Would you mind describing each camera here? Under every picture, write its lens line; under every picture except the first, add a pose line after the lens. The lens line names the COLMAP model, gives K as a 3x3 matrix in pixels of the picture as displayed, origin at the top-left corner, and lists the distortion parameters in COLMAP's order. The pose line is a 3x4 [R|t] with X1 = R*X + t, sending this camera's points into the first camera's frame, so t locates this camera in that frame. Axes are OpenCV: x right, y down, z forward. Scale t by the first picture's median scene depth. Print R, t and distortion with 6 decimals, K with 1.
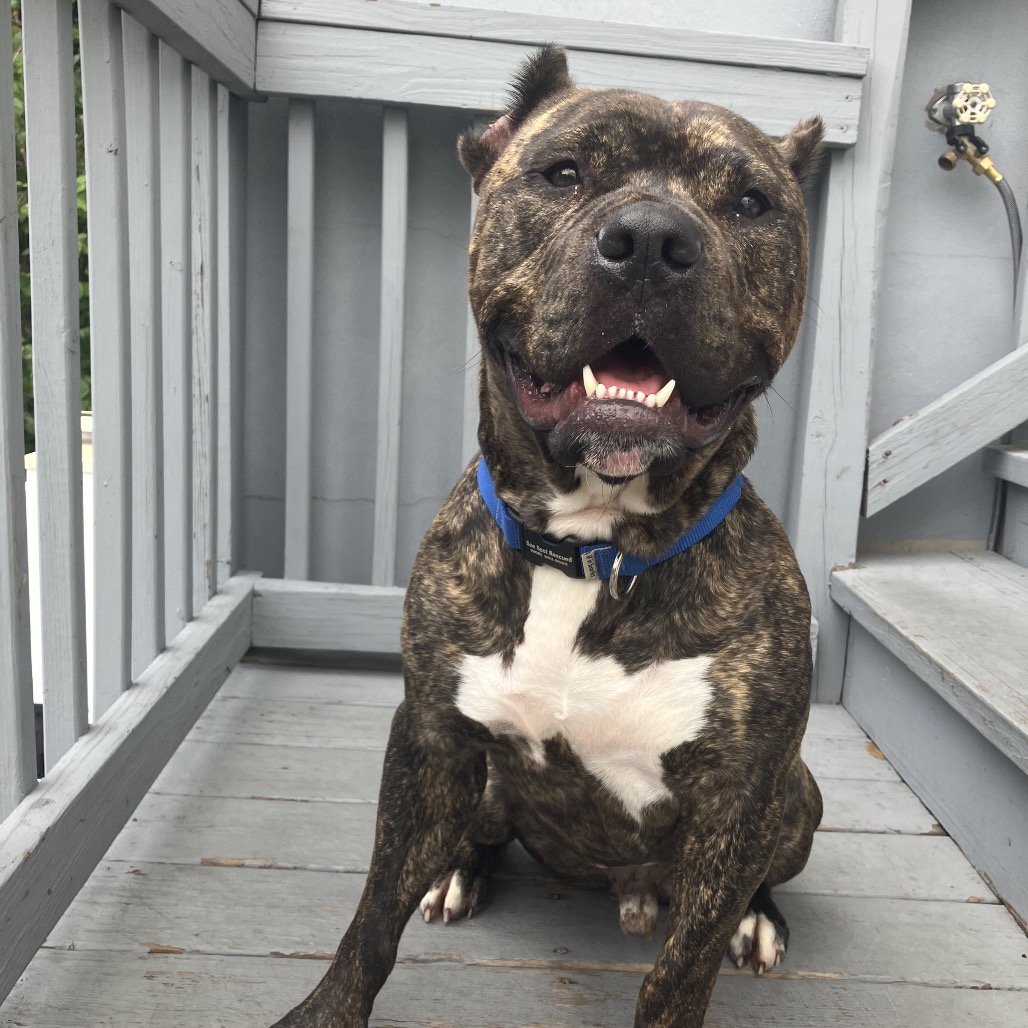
lens RADIAL K [[1100.8, 0, 537.3], [0, 1100.8, 508.1], [0, 0, 1]] dist [0.001595, 0.000876]
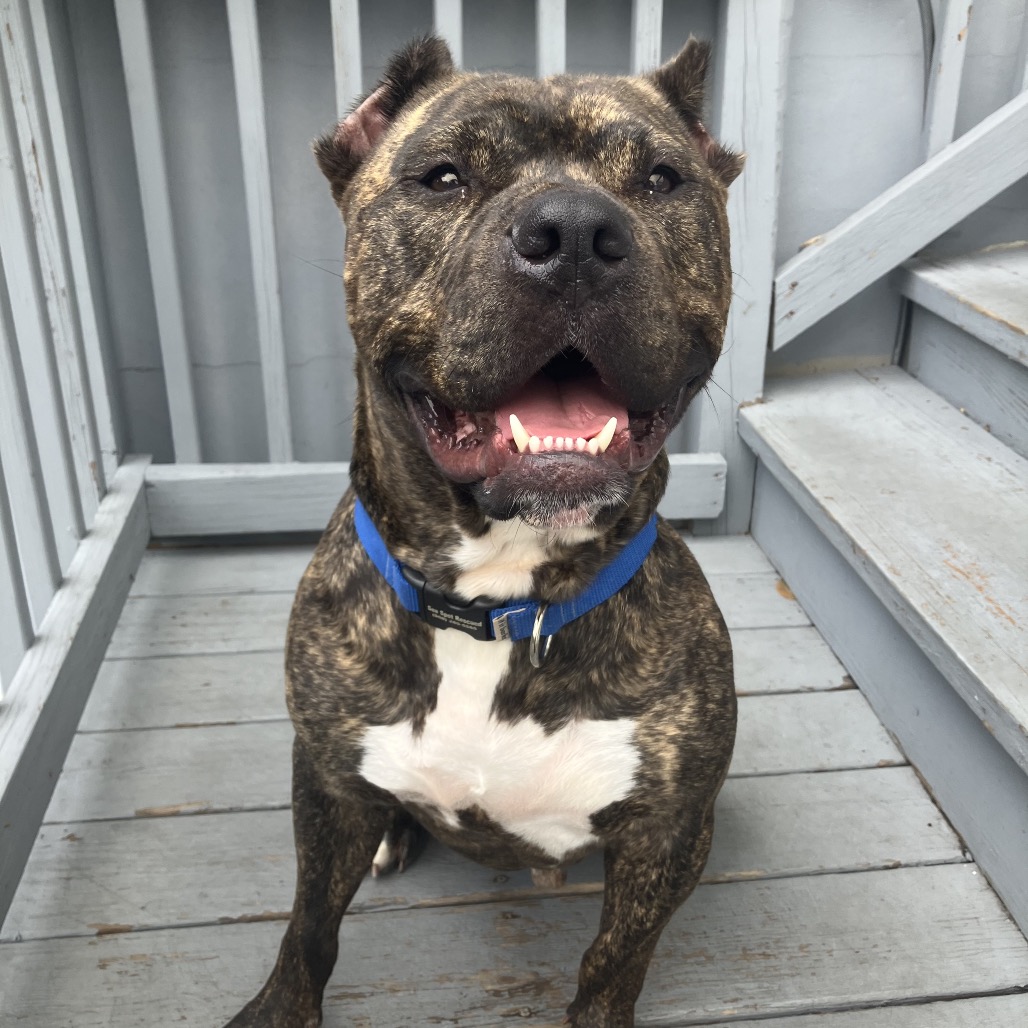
lens RADIAL K [[1097.9, 0, 514.7], [0, 1097.9, 487.8], [0, 0, 1]] dist [0.008122, -0.018535]
pose [[0.994496, -0.084070, 0.062529, 0.000781], [0.066791, 0.968508, 0.239858, -0.159542], [-0.080725, -0.234362, 0.968792, 0.062449]]
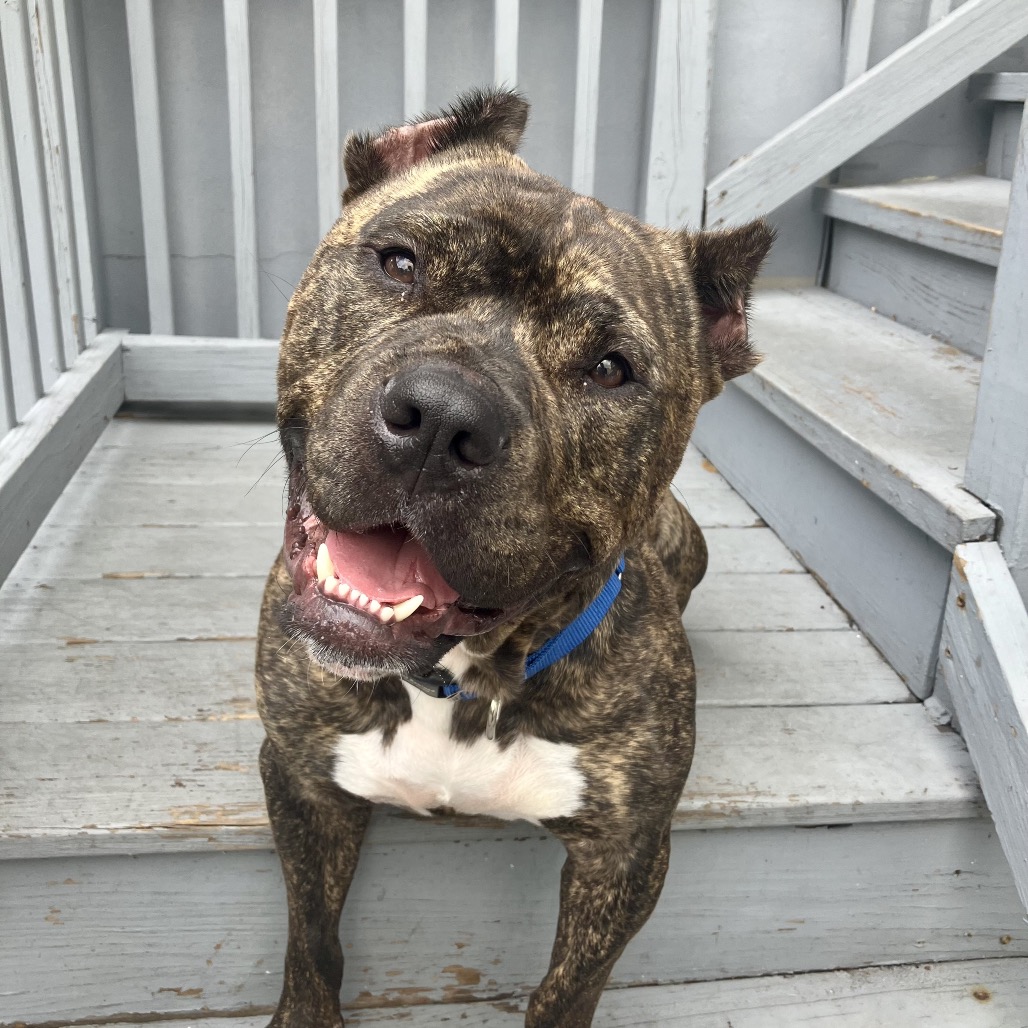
lens RADIAL K [[1104.4, 0, 511.6], [0, 1104.4, 496.0], [0, 0, 1]] dist [-0.001530, 0.016181]
pose [[0.994426, -0.051651, 0.091915, 0.003010], [0.034526, 0.983244, 0.178996, 0.051021], [-0.099620, -0.174824, 0.979547, -0.092974]]
